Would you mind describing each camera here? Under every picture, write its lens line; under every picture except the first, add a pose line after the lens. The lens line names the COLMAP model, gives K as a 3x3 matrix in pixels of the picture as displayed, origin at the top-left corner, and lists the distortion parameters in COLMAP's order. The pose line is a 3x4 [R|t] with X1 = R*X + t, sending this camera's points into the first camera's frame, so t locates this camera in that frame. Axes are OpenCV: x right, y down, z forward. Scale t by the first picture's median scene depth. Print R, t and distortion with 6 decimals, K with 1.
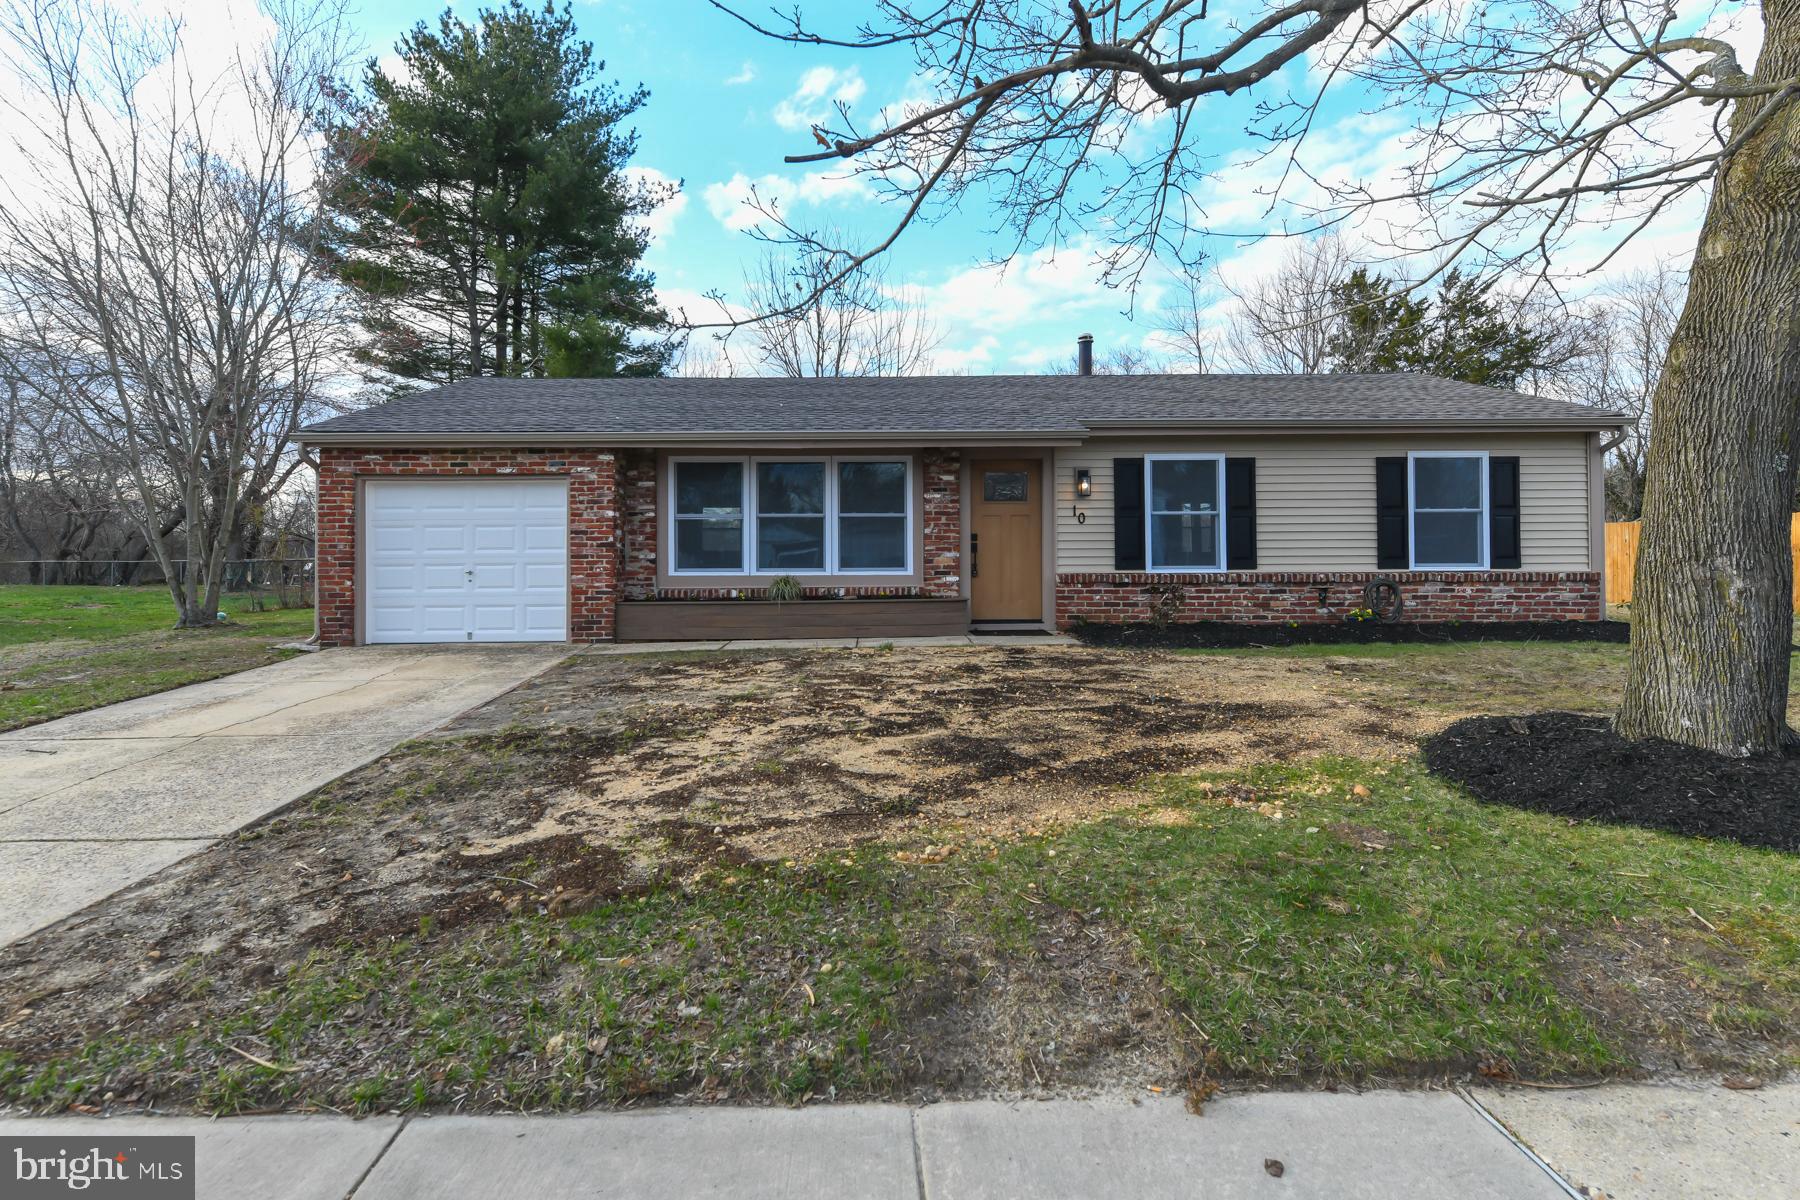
lens RADIAL K [[878.6, 0, 898.1], [0, 878.6, 586.1], [0, 0, 1]] dist [-0.003746, -0.001646]
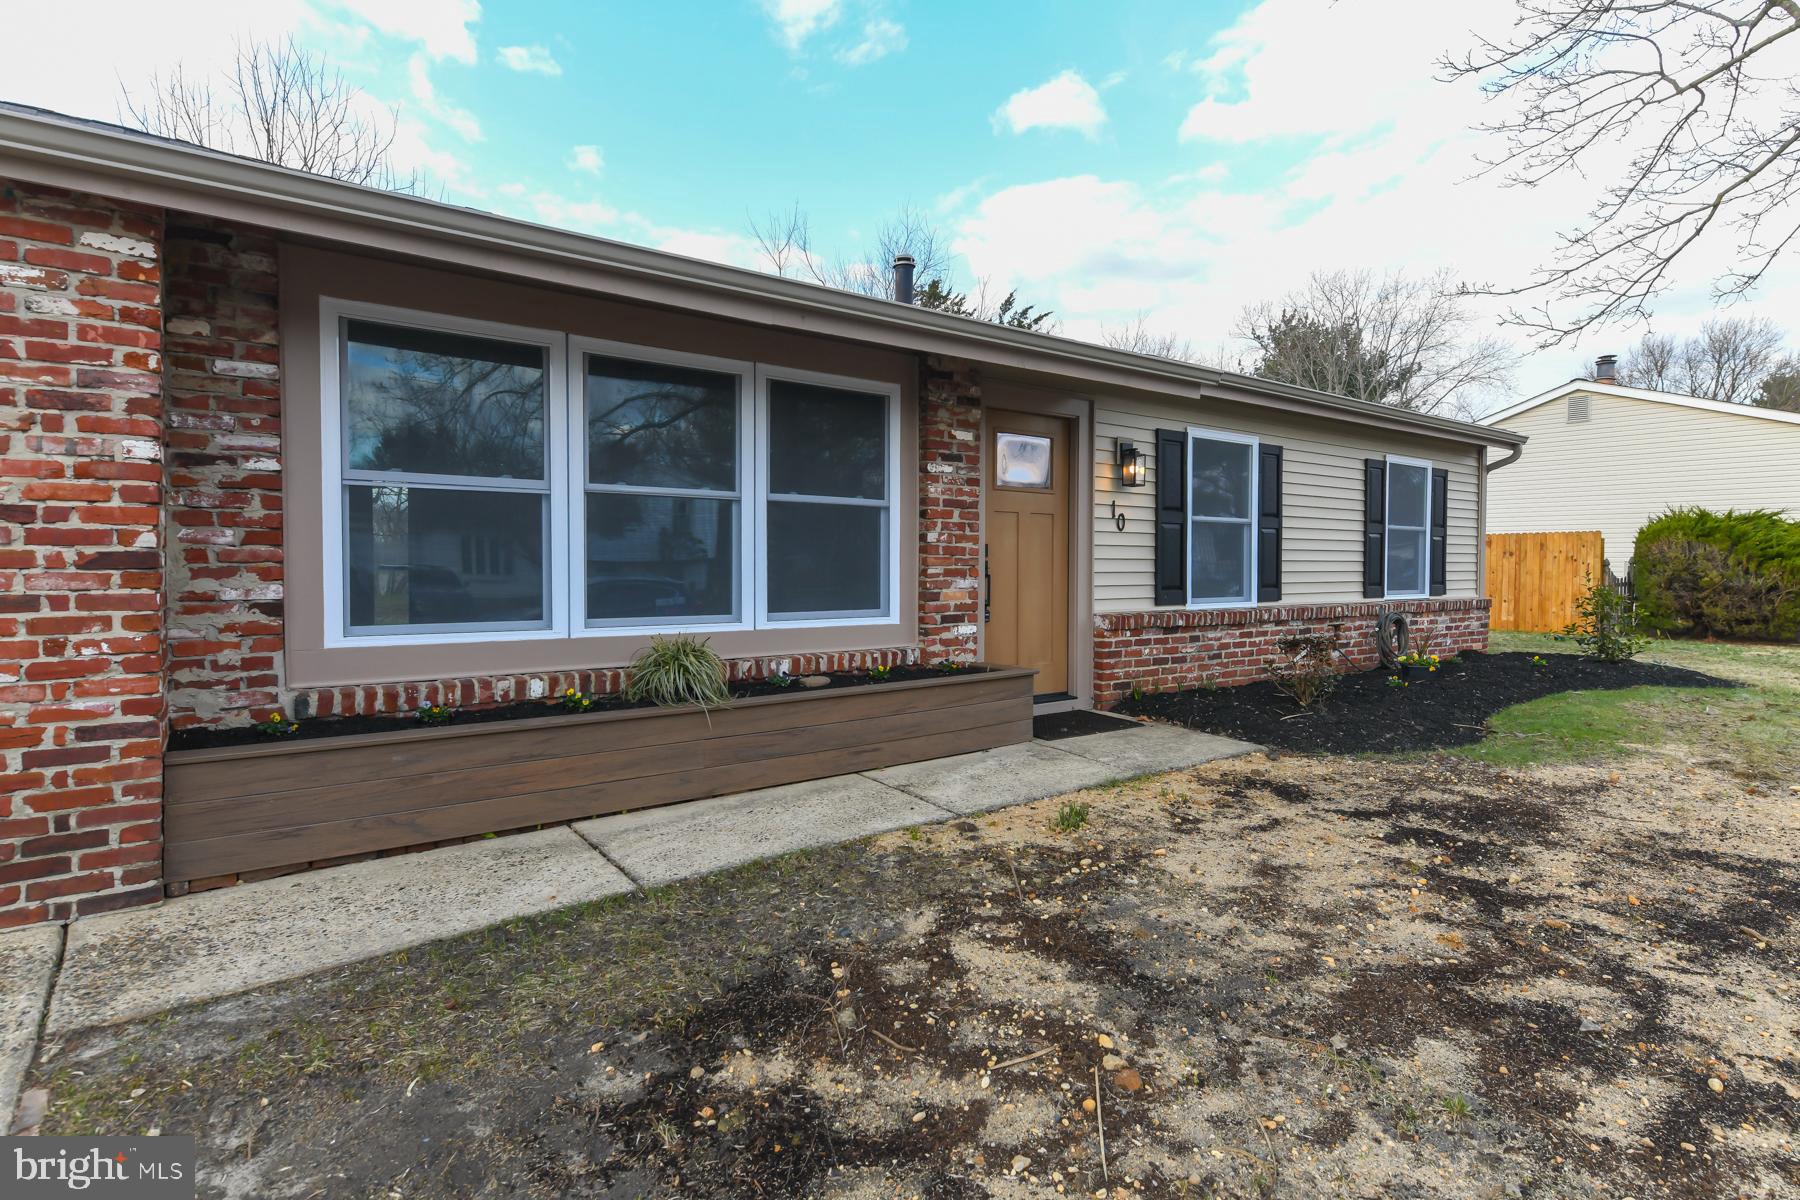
lens RADIAL K [[878.6, 0, 900.1], [0, 878.6, 598.4], [0, 0, 1]] dist [-0.003746, -0.001646]
pose [[0.825084, -0.013665, 0.564845, -0.267320], [0.006032, 0.999864, 0.015378, -0.035112], [-0.564978, -0.009281, 0.825054, 0.589844]]
